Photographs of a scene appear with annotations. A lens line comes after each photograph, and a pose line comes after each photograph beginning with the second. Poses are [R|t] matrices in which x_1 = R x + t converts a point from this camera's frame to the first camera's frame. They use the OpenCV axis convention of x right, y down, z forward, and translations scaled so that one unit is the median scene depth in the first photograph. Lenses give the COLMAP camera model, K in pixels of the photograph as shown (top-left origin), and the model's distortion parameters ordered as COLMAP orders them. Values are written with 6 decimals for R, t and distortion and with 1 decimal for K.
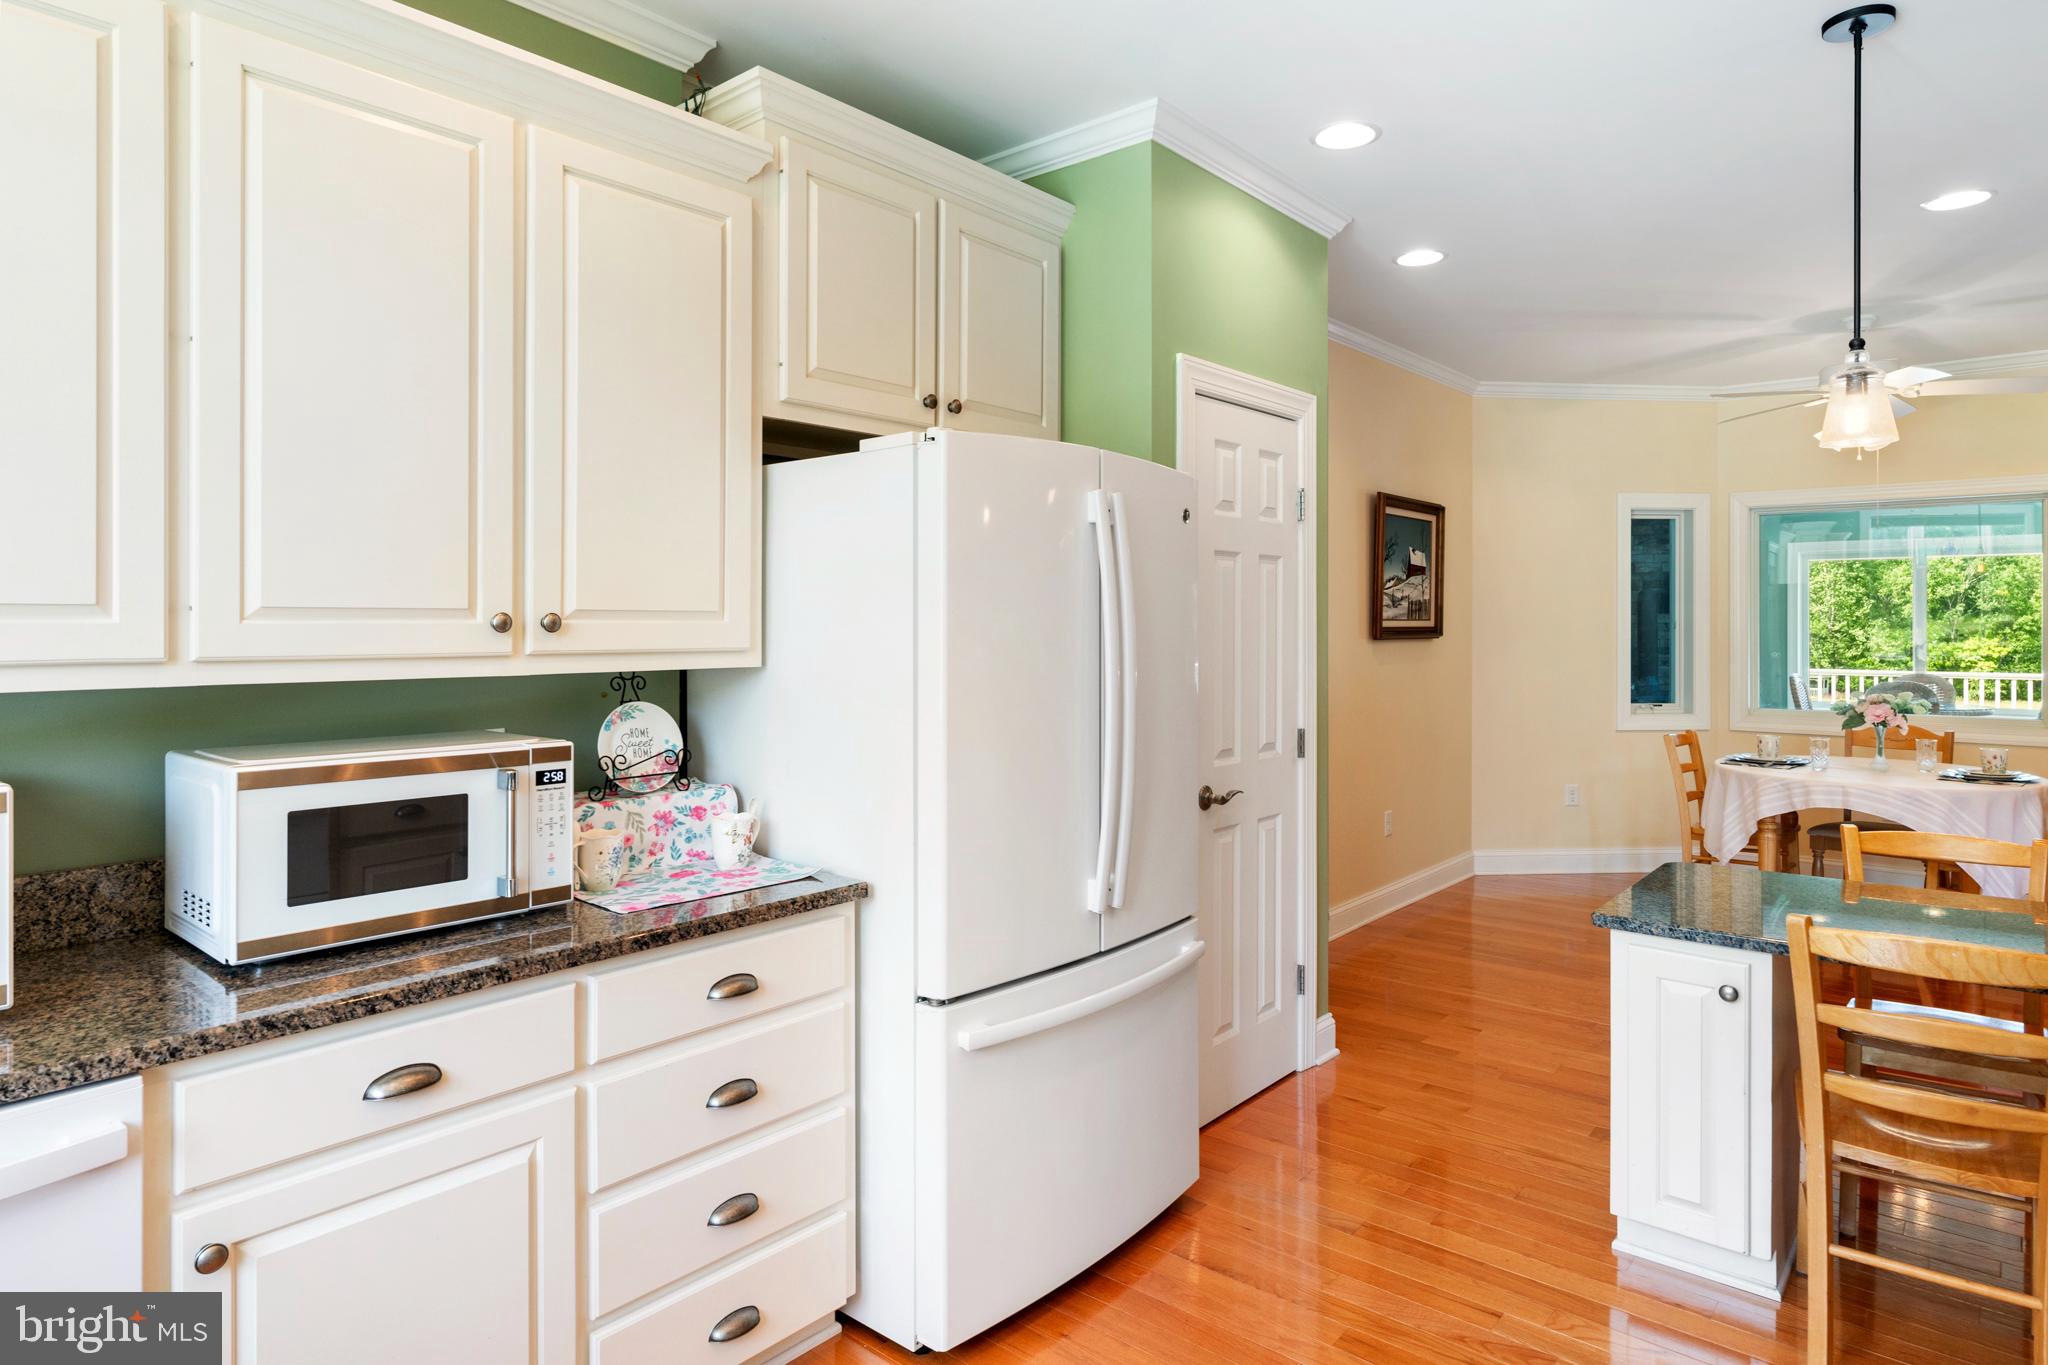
lens RADIAL K [[1188.0, 0, 1034.4], [0, 1188.0, 612.3], [0, 0, 1]] dist [-0.004025, -0.002121]
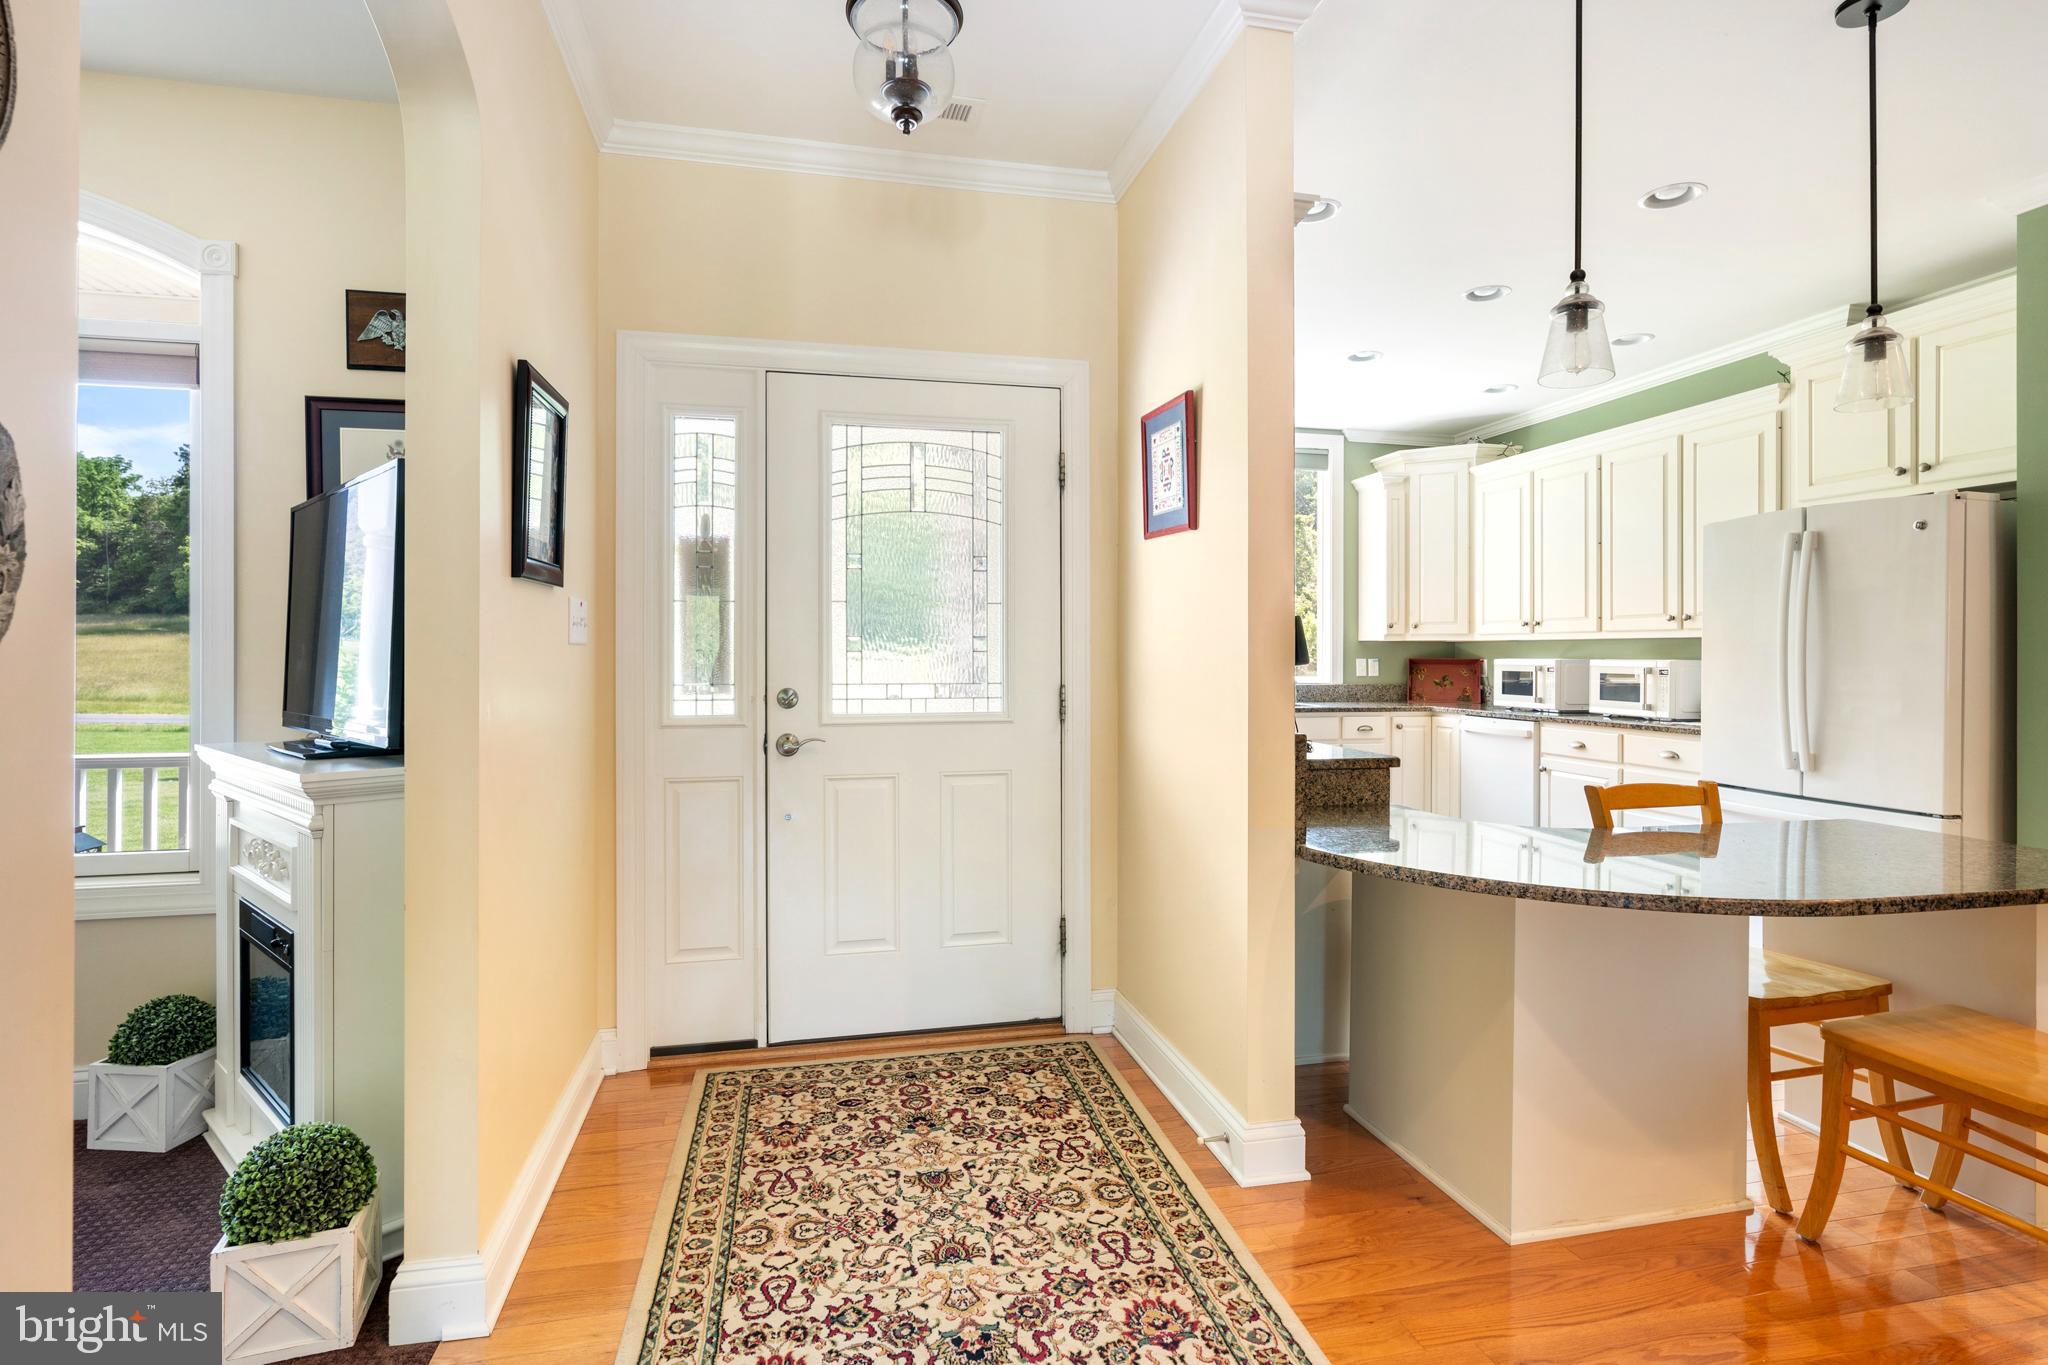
lens RADIAL K [[1008.0, 0, 1013.1], [0, 1008.0, 653.4], [0, 0, 1]] dist [-0.006493, 0.003734]
pose [[-0.603939, -0.003133, -0.797024, 0.993209], [0.002364, 0.999981, -0.005722, 0.042896], [0.797027, -0.005341, -0.603920, 0.496932]]
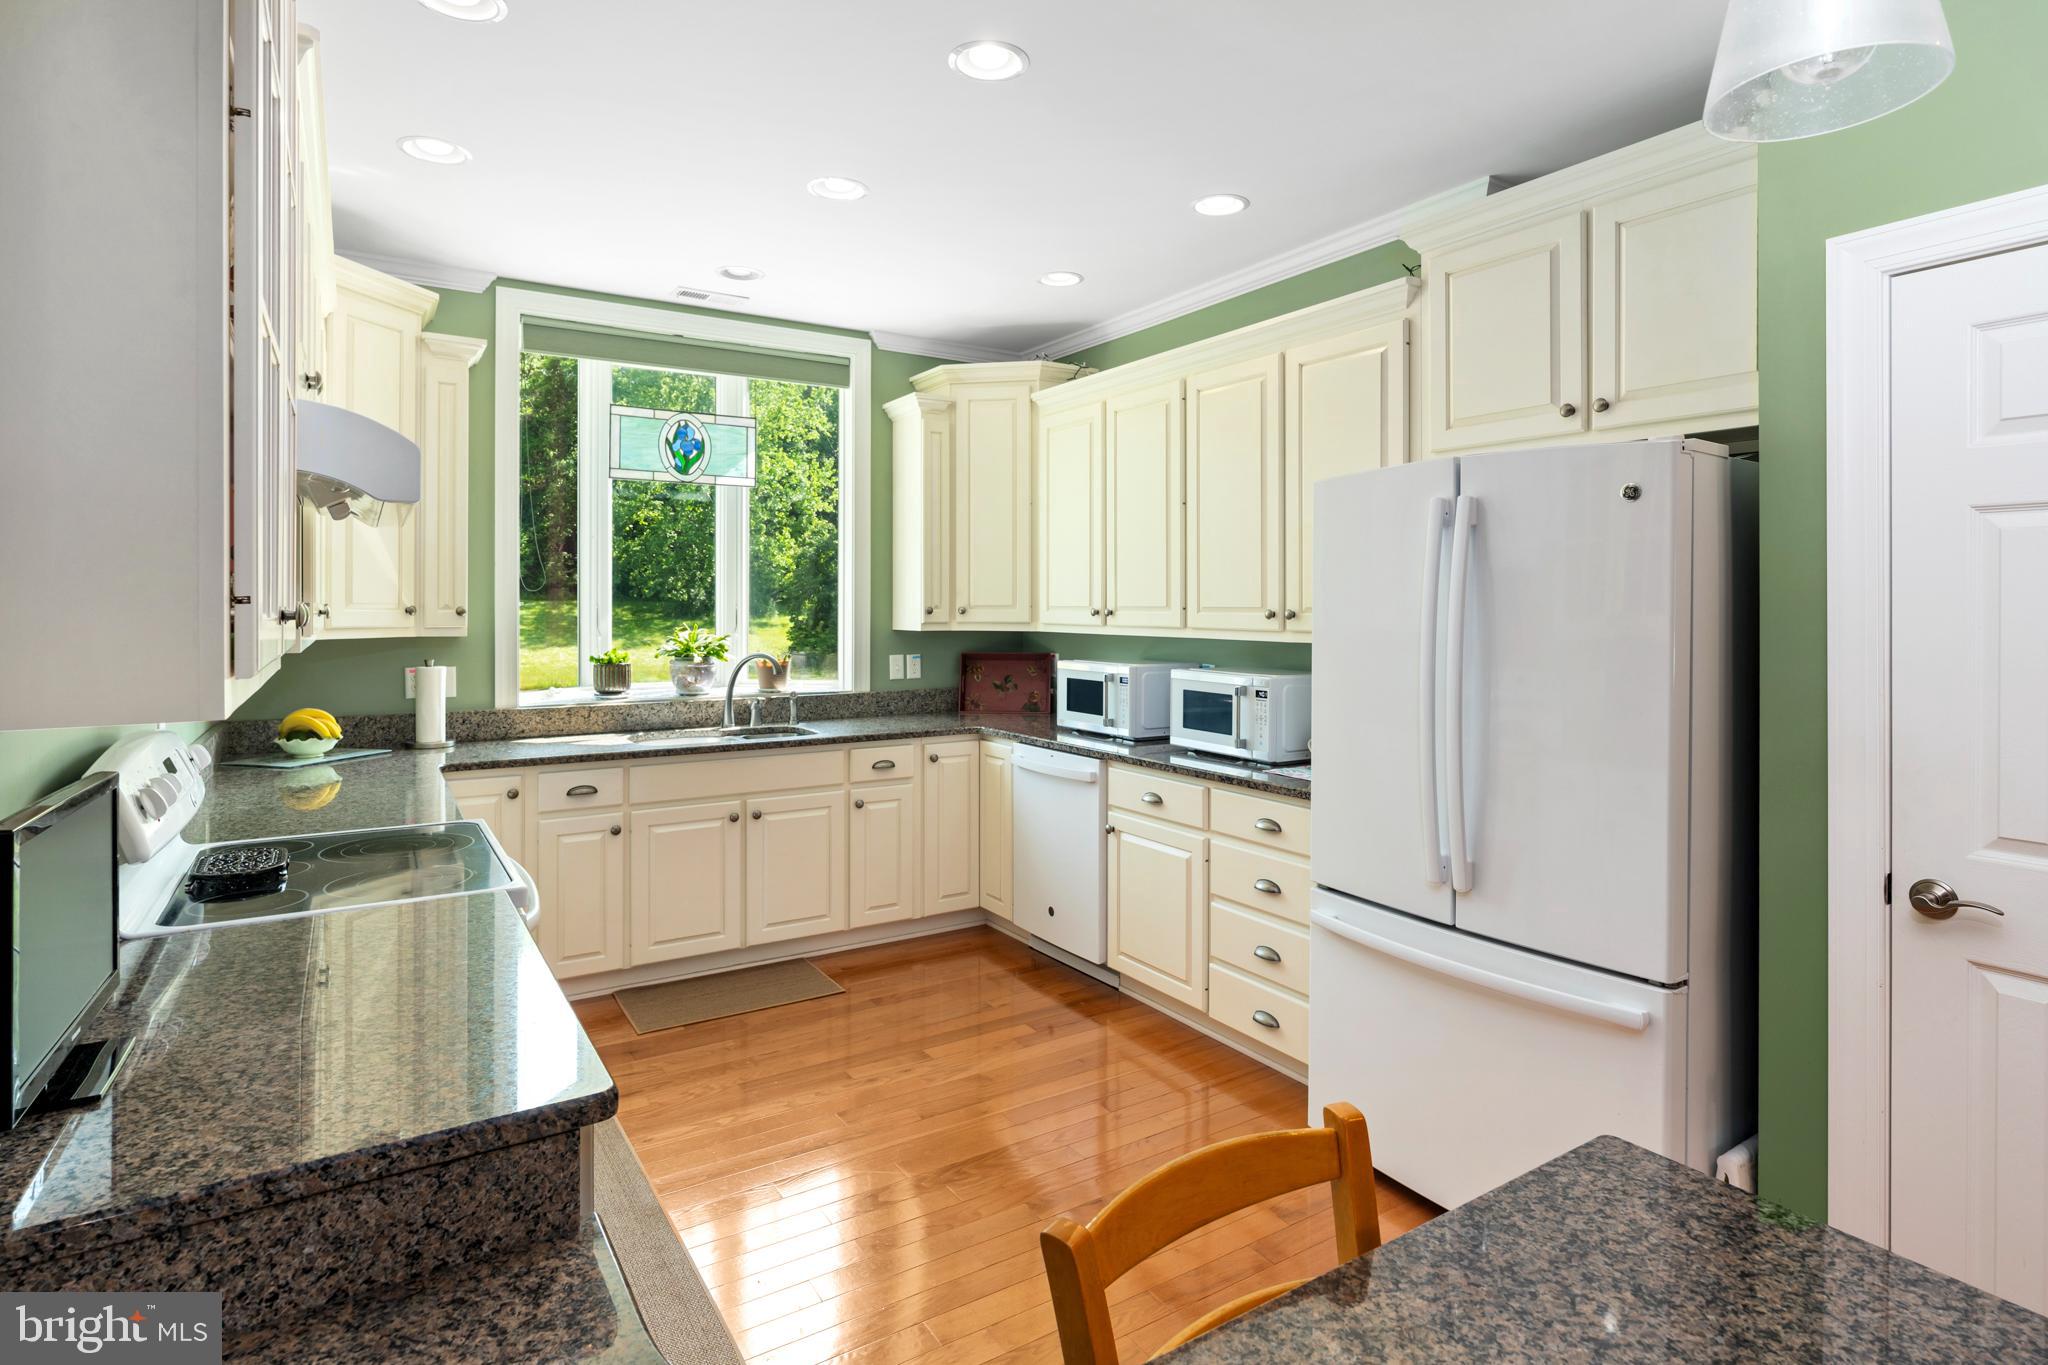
lens RADIAL K [[1058.5, 0, 1004.2], [0, 1058.5, 600.9], [0, 0, 1]] dist [-0.011811, 0.003202]
pose [[-0.314395, -0.003467, -0.949286, 0.557319], [0.006214, 0.999964, -0.005710, -0.002395], [0.949272, -0.007694, -0.314362, 0.469637]]
